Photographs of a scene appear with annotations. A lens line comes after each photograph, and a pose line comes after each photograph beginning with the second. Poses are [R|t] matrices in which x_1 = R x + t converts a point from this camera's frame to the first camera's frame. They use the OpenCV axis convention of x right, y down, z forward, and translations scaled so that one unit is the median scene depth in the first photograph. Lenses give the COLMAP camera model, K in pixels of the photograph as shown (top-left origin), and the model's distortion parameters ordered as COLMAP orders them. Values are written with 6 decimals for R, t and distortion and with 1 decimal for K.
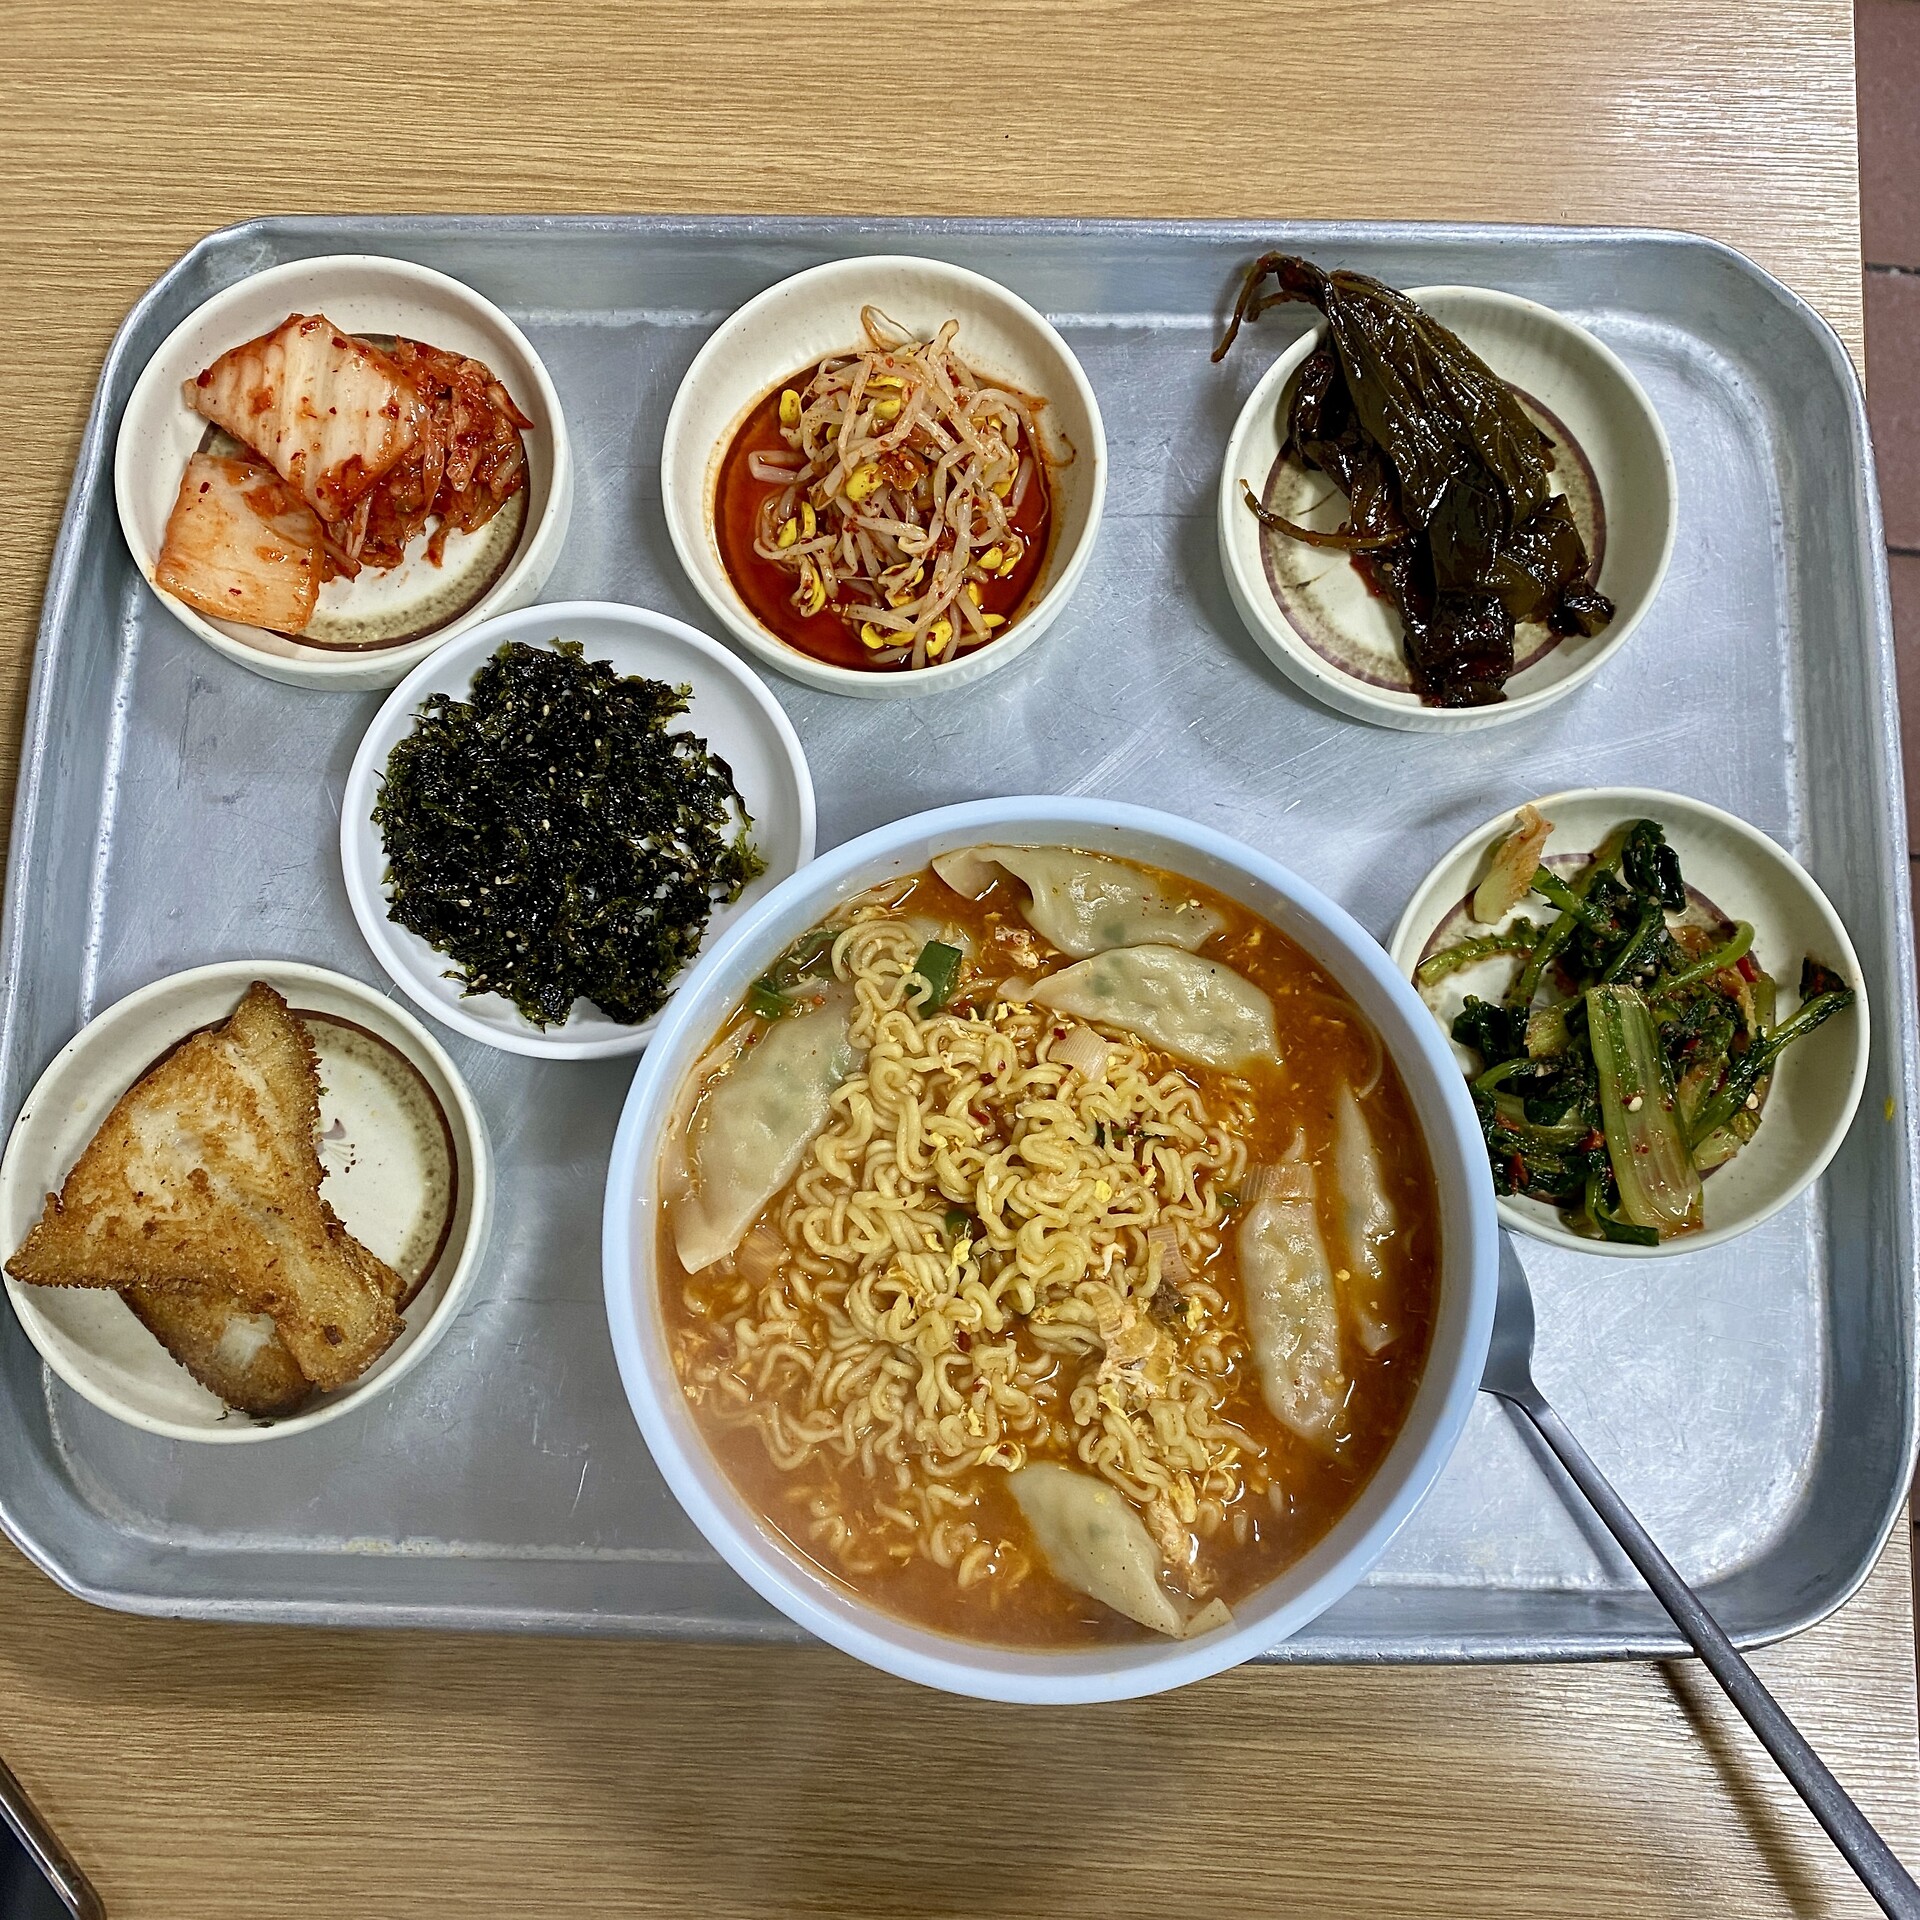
lens RADIAL K [[1947.7, 0, 985.4], [0, 1947.7, 972.4], [0, 0, 1]] dist [0.134115, -0.319321]
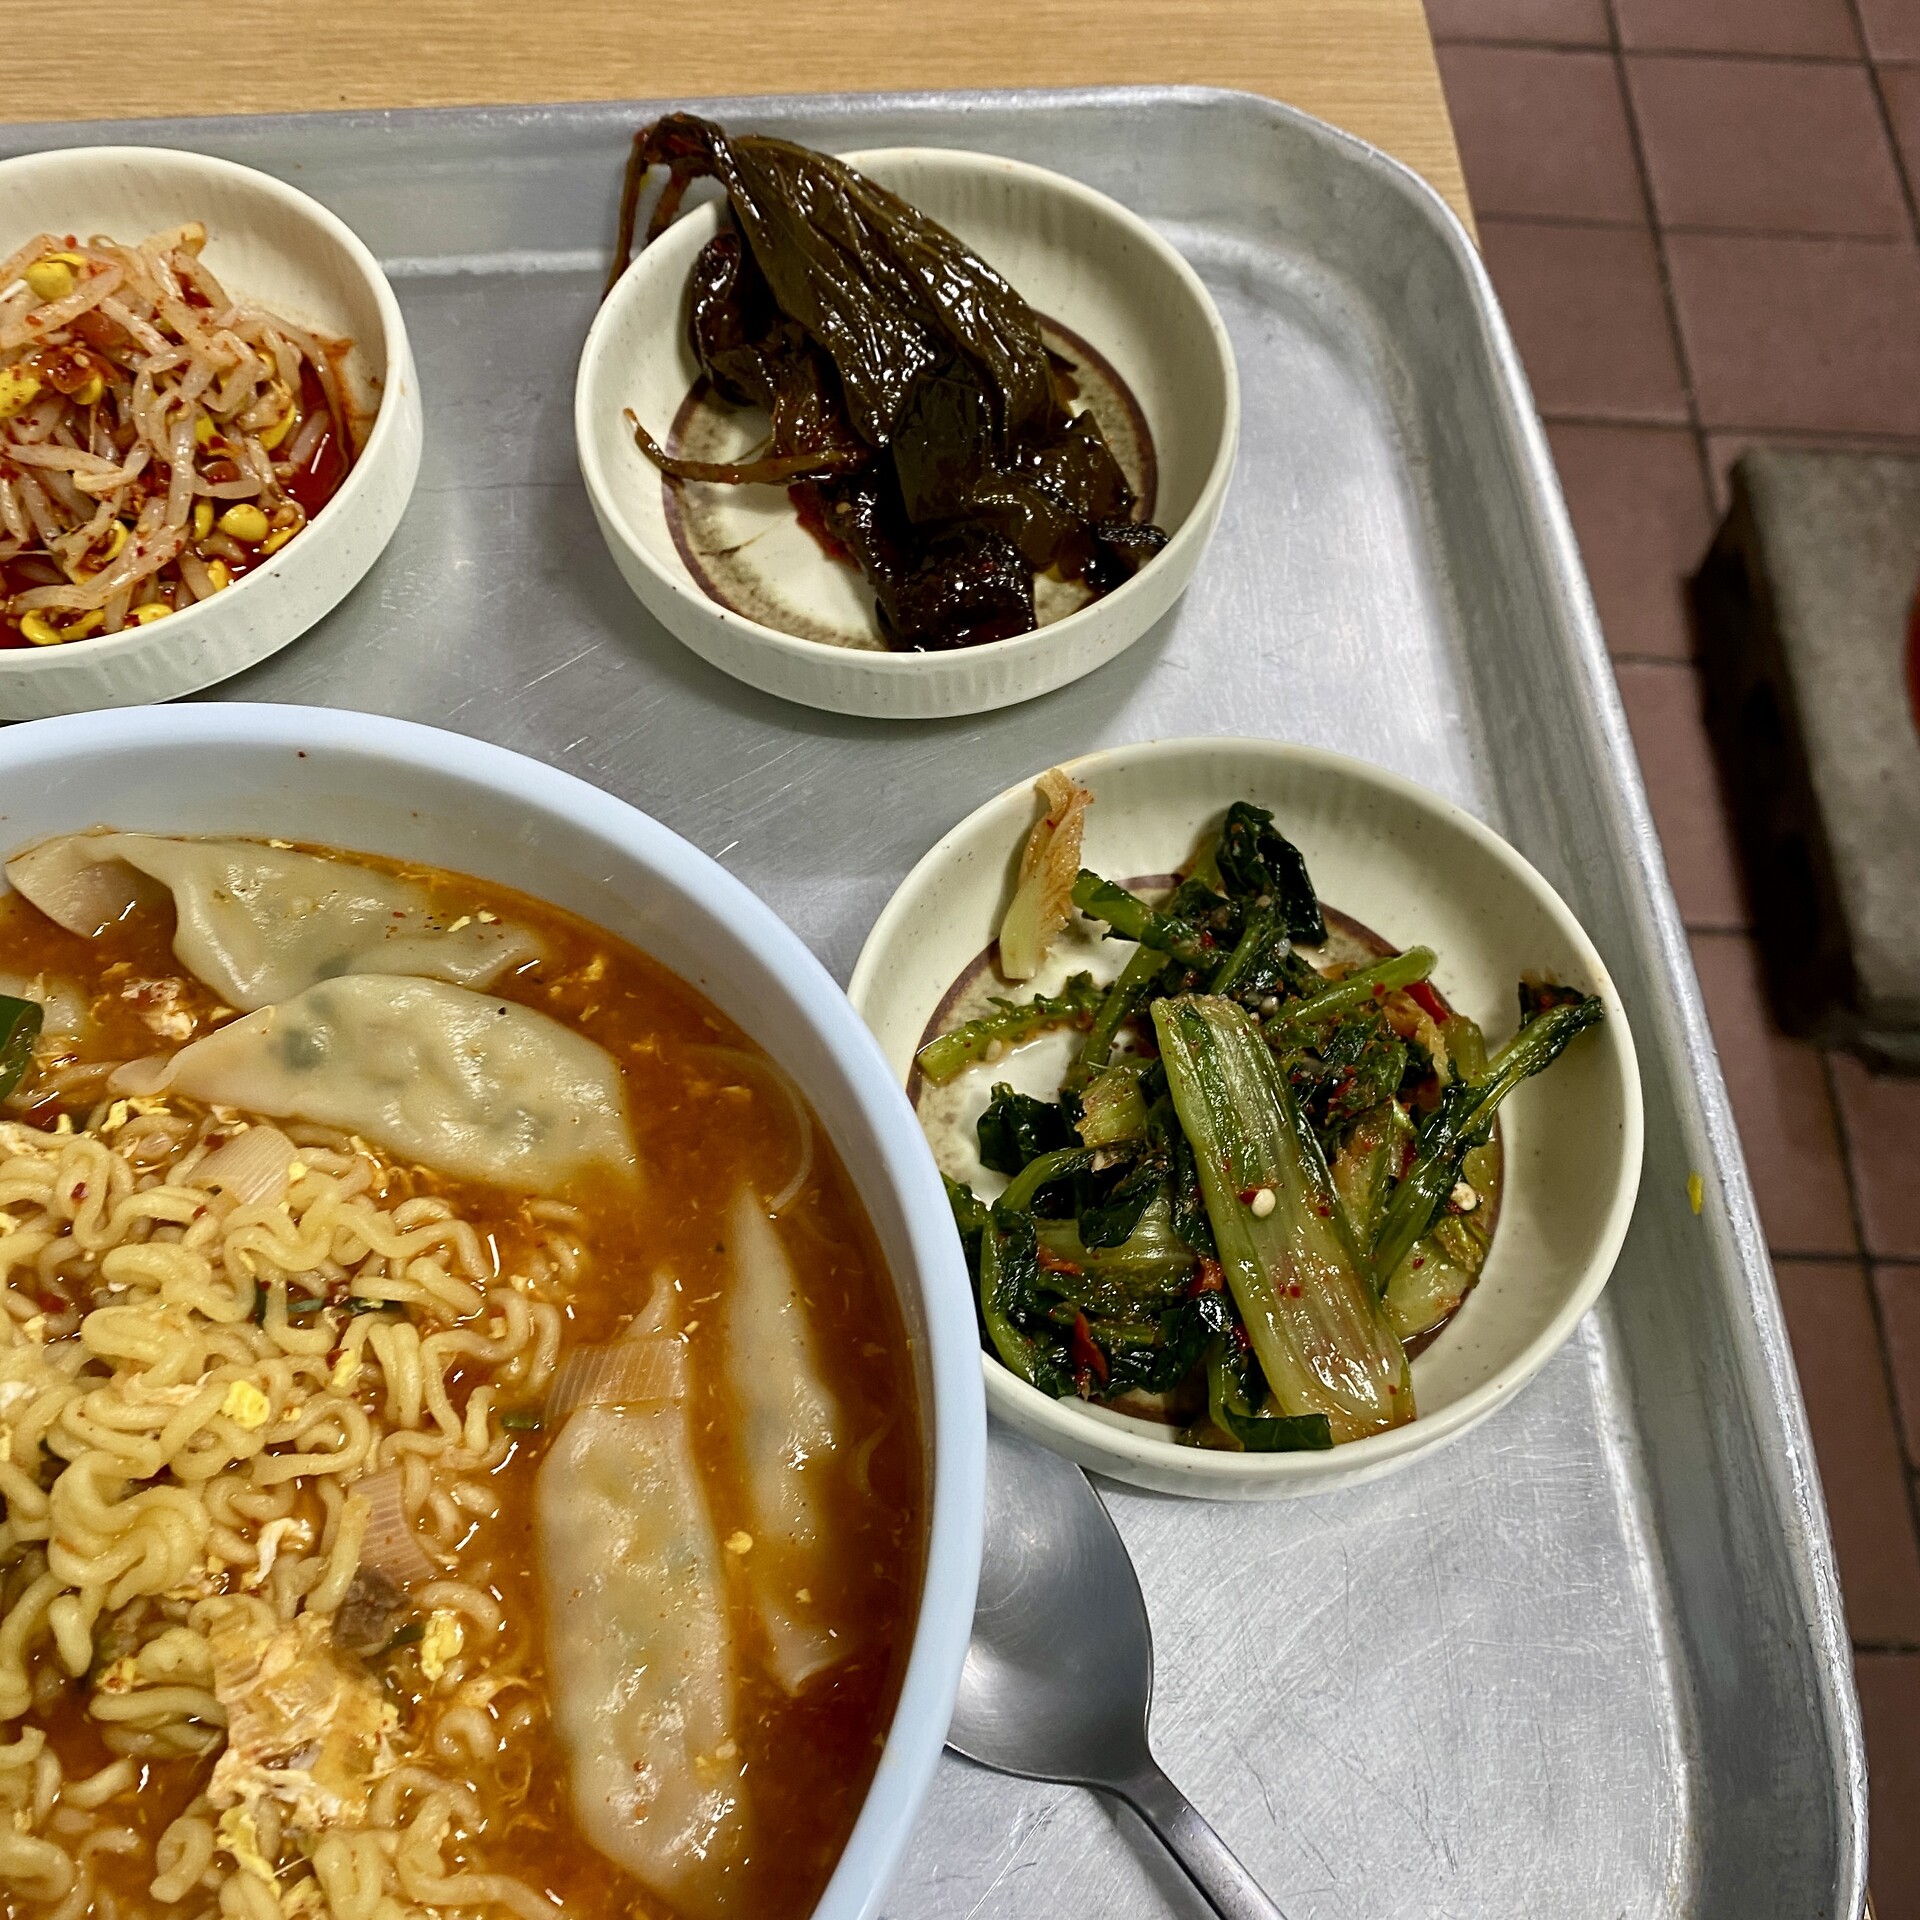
lens RADIAL K [[1947.7, 0, 985.4], [0, 1947.7, 972.4], [0, 0, 1]] dist [0.134115, -0.319321]
pose [[0.994540, -0.058494, 0.086419, 0.204081], [0.081891, 0.950768, -0.298887, 0.166666], [-0.064681, 0.304332, 0.950367, 0.443323]]
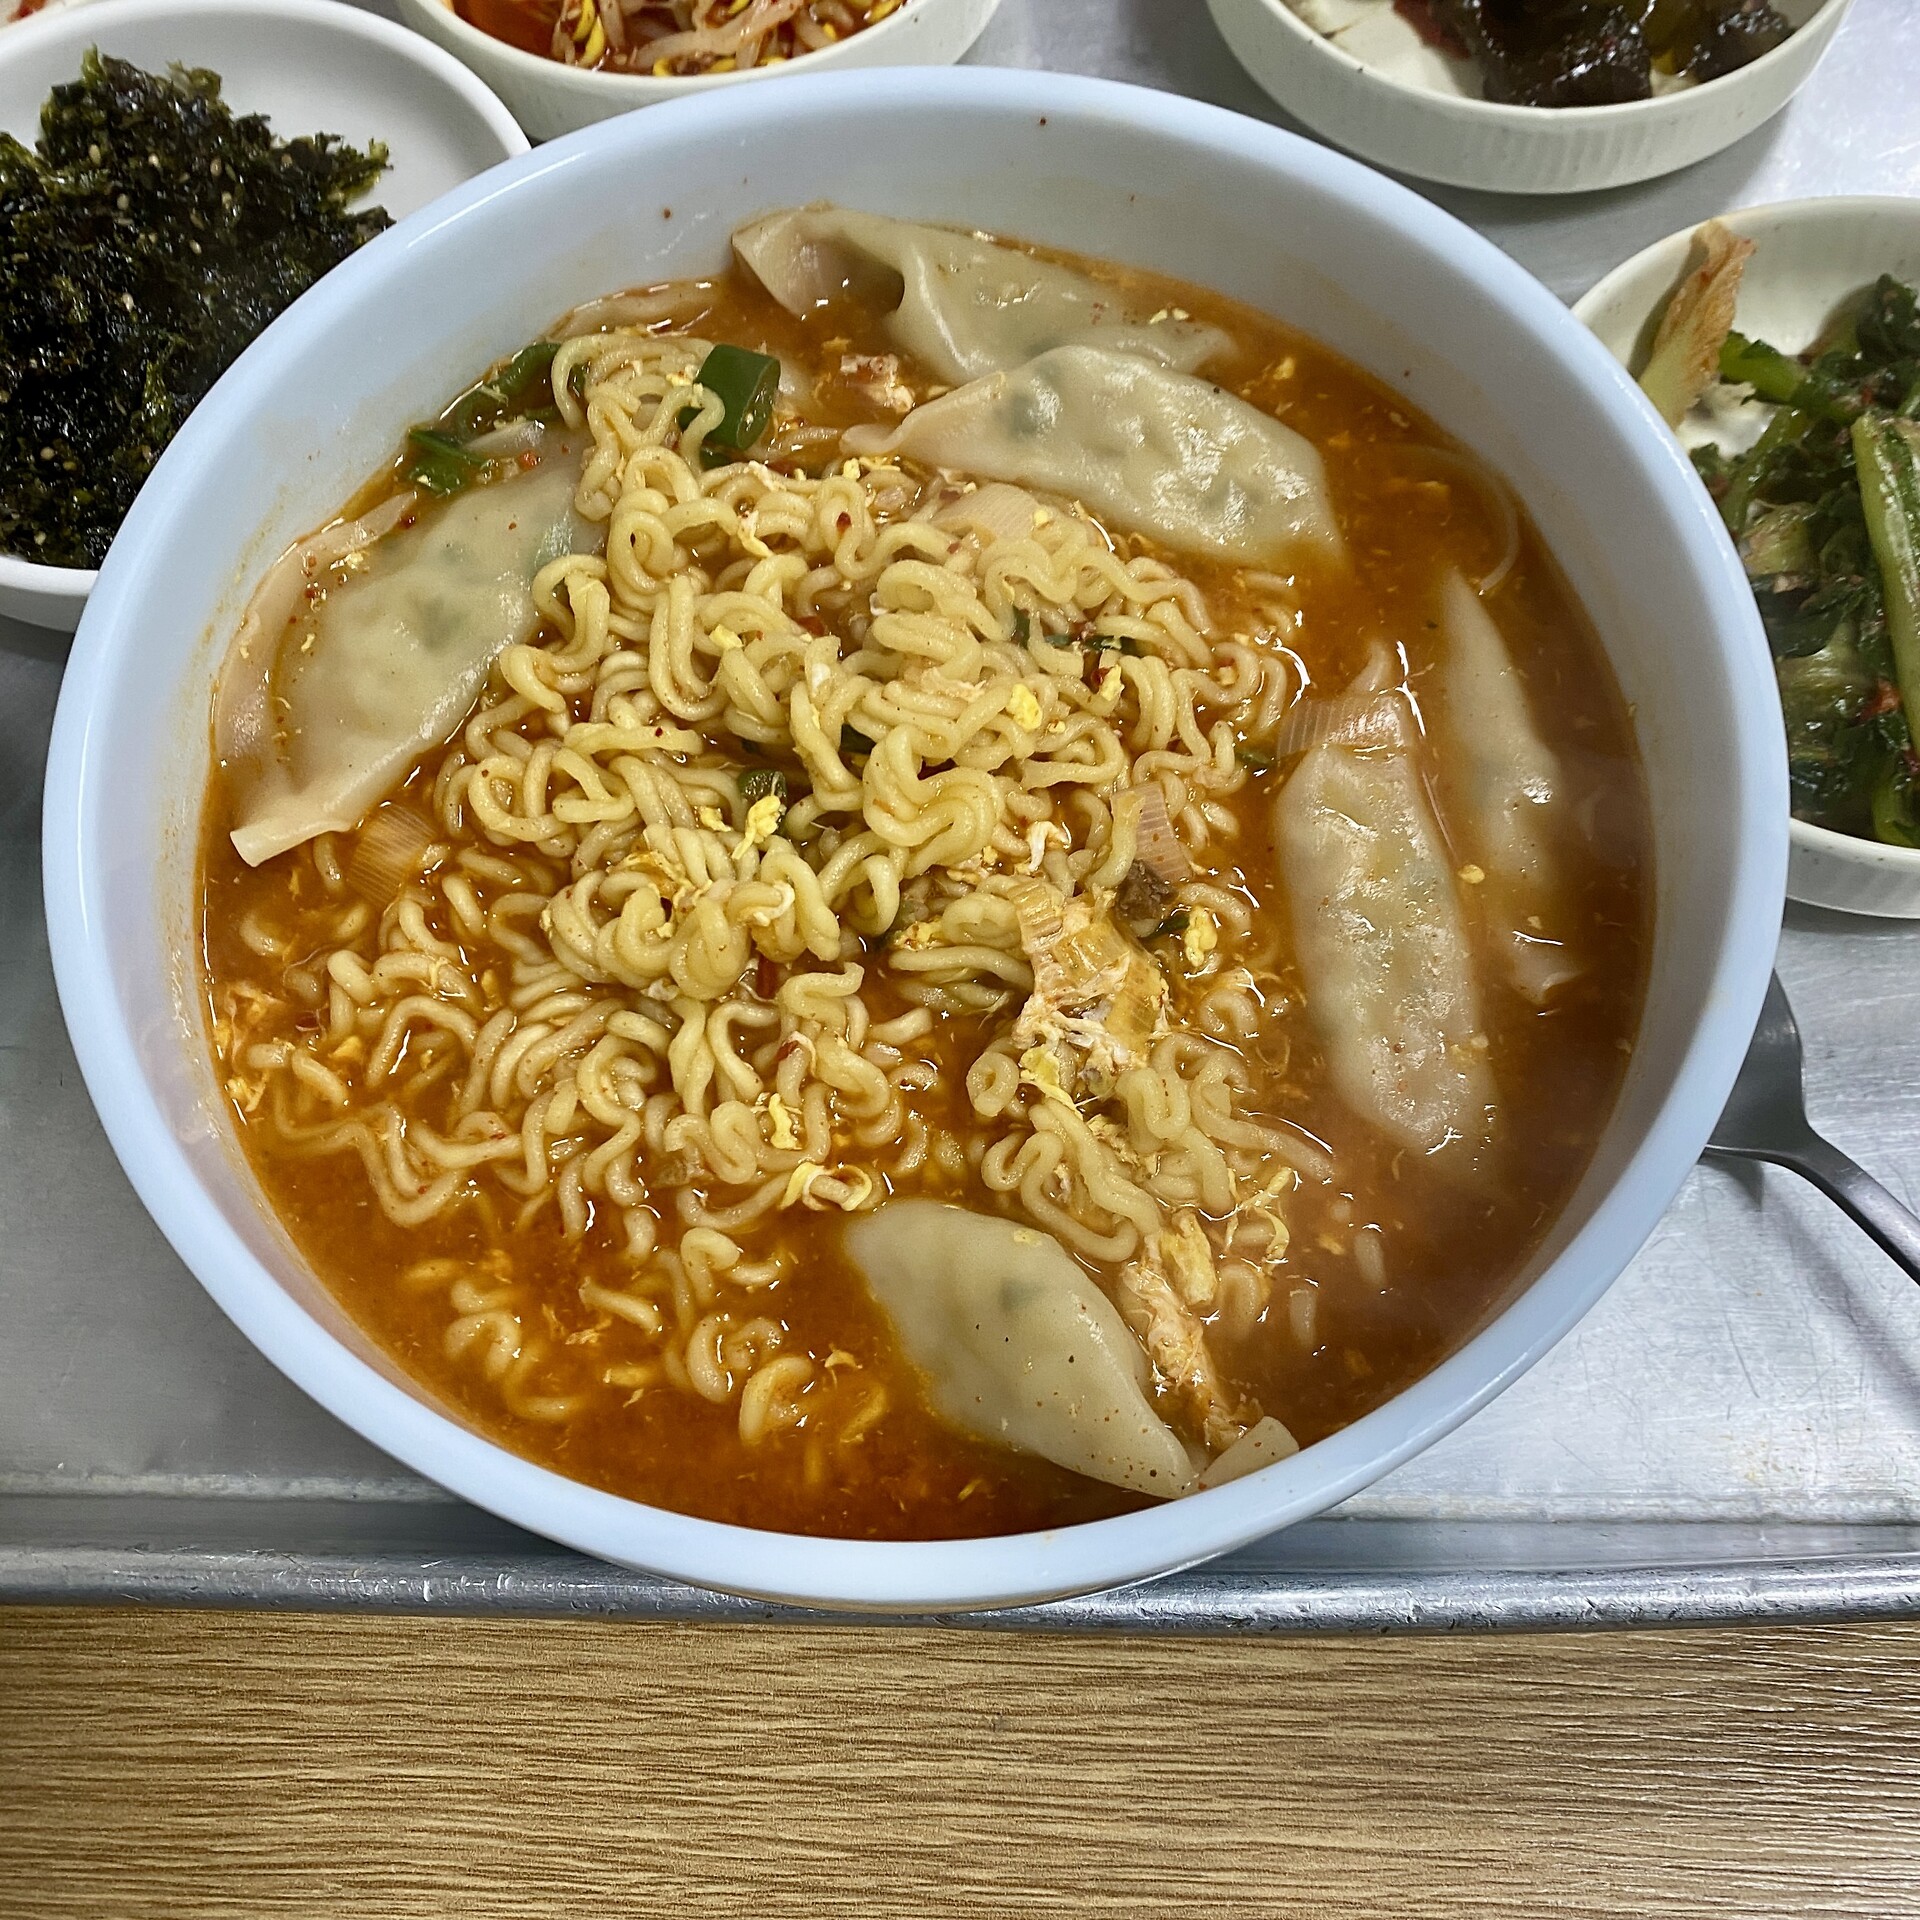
lens RADIAL K [[1989.6, 0, 992.3], [0, 1989.6, 966.7], [0, 0, 1]] dist [0.092935, -0.199159]
pose [[0.999816, -0.005214, 0.018468, 0.038587], [0.009195, 0.974870, -0.222583, 0.291636], [-0.016843, 0.222712, 0.974739, 0.455317]]
